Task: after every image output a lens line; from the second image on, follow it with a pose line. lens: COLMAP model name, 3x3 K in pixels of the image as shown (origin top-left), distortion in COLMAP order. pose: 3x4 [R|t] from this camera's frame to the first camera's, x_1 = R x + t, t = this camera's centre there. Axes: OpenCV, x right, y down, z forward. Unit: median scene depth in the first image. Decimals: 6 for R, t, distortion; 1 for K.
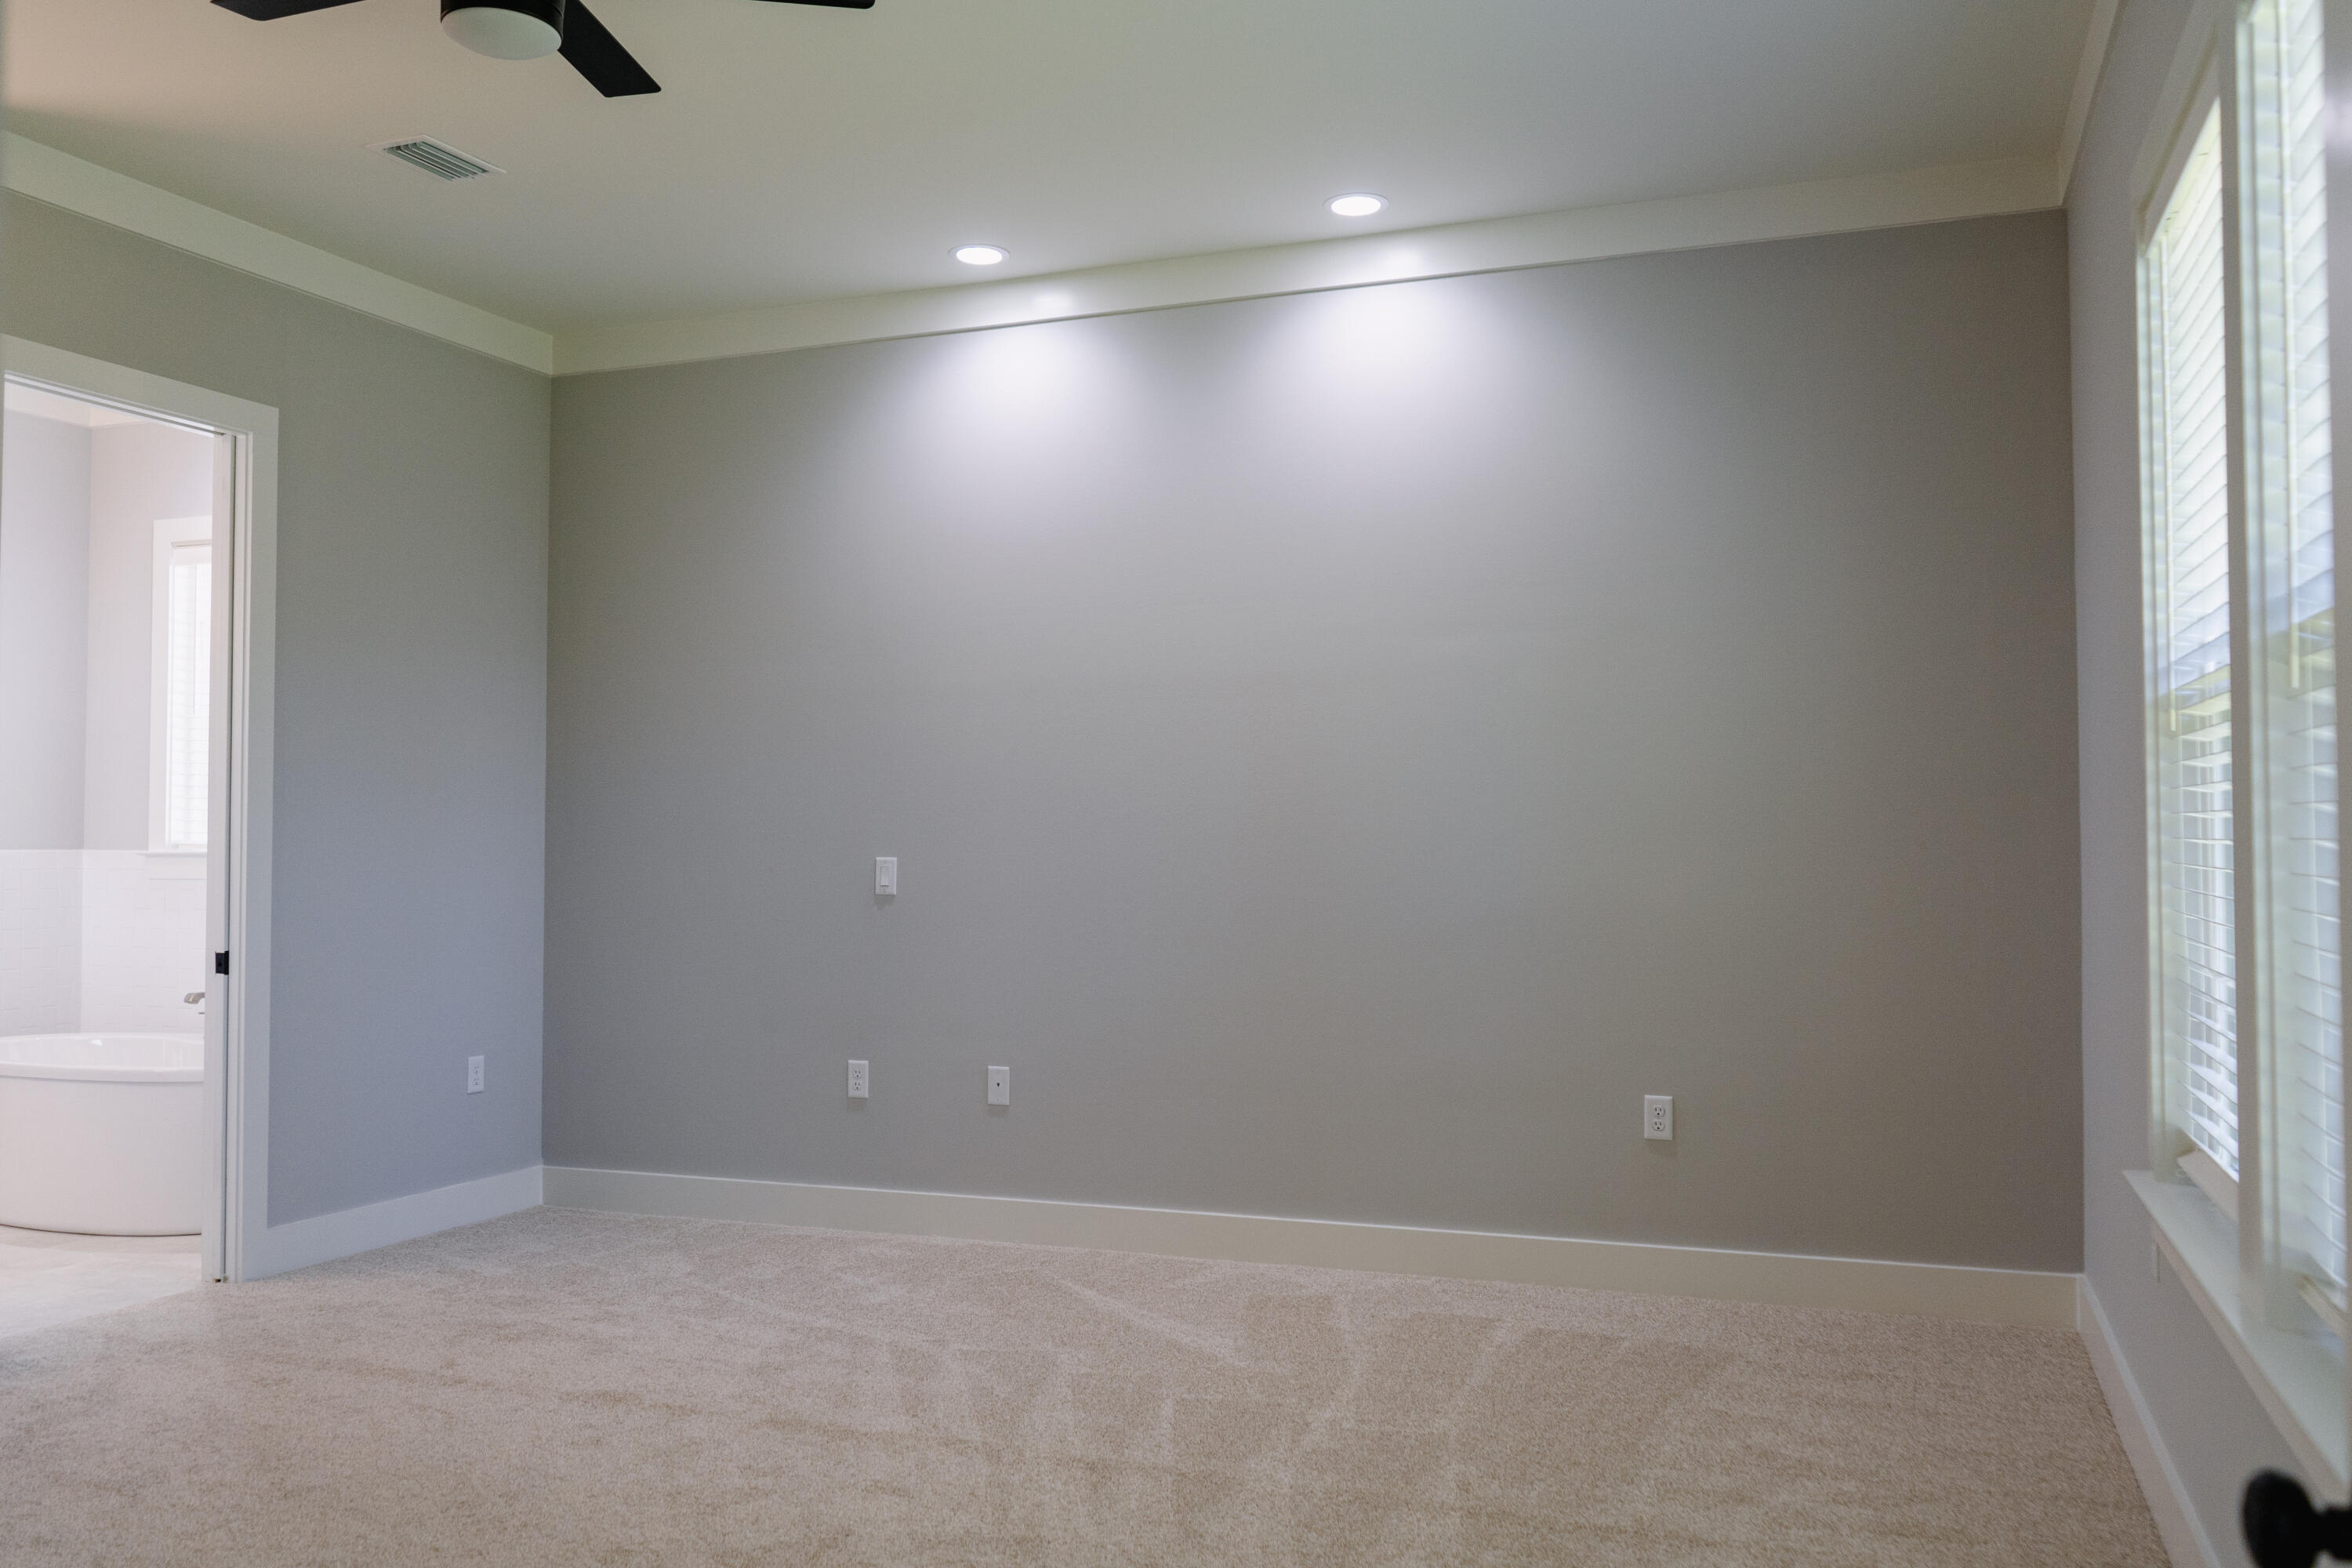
lens RADIAL K [[1903.8, 0, 1188.7], [0, 1903.8, 777.3], [0, 0, 1]] dist [-0.007714, -0.001534]
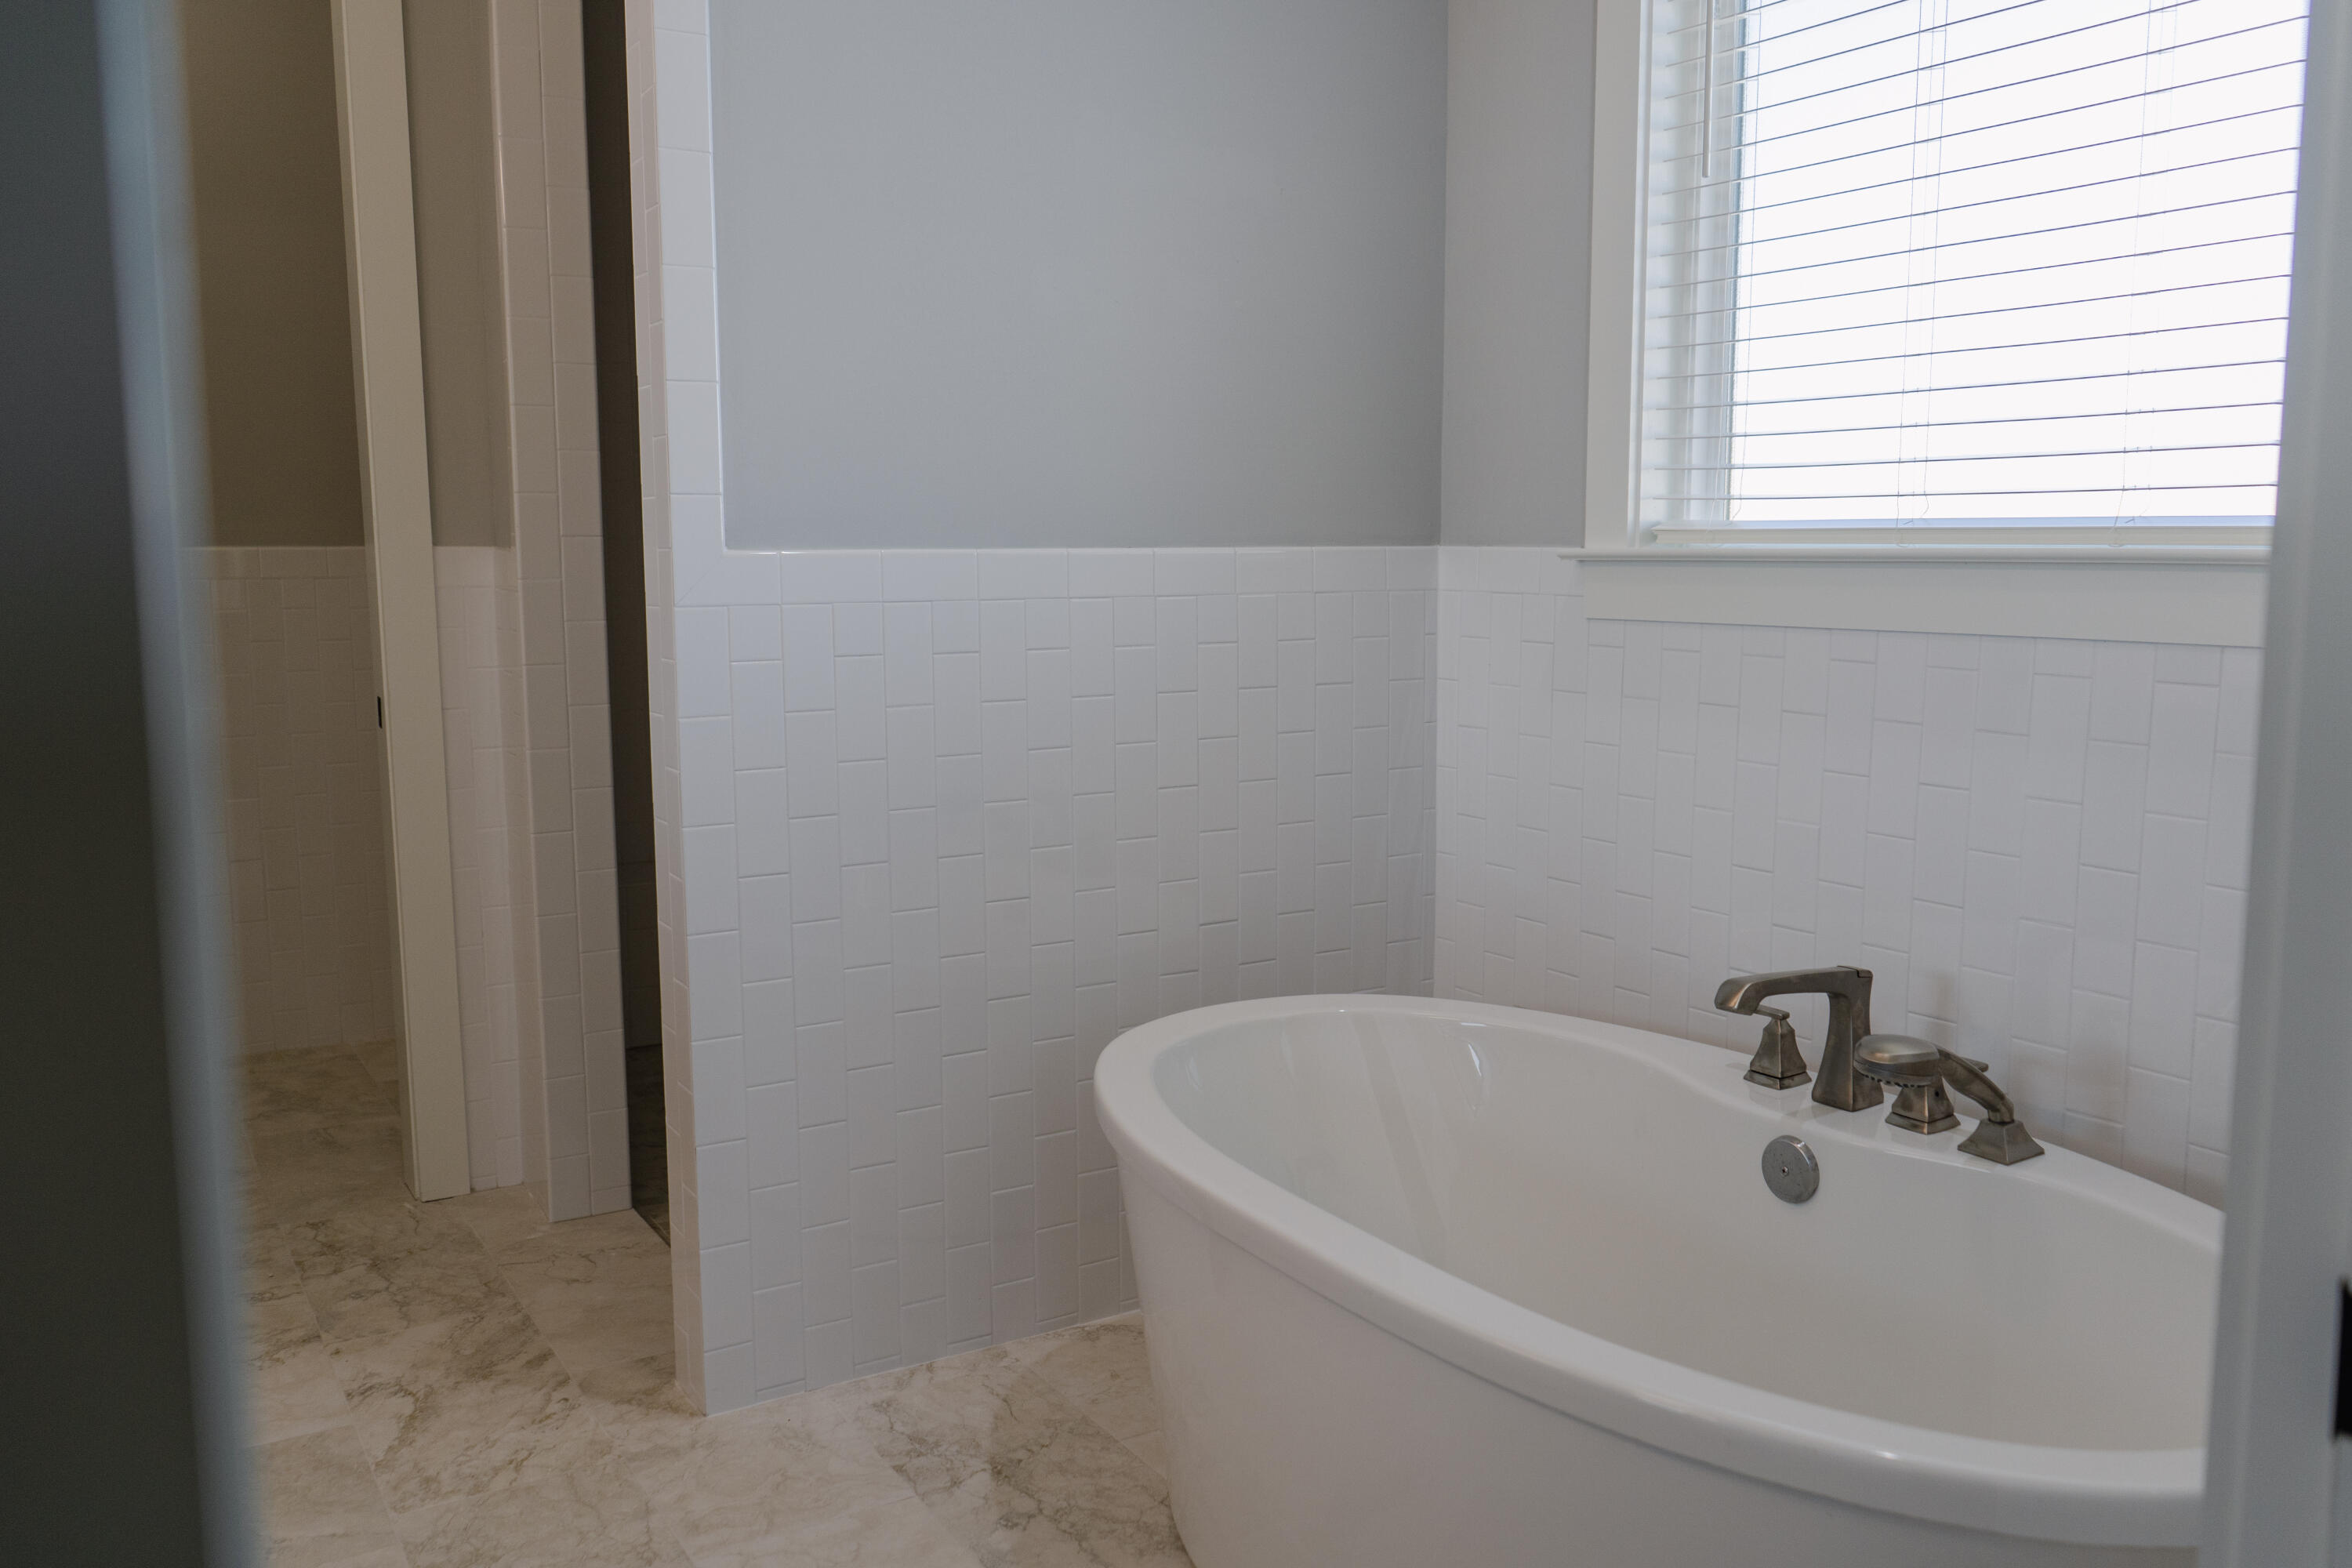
lens RADIAL K [[1928.9, 0, 1176.0], [0, 1928.9, 784.0], [0, 0, 1]] dist [-0.000724, -0.002396]
pose [[0.790203, 0.076488, -0.608054, -0.367933], [0.021709, 0.988065, 0.152502, 0.024206], [0.612461, -0.133708, 0.779111, 0.630068]]
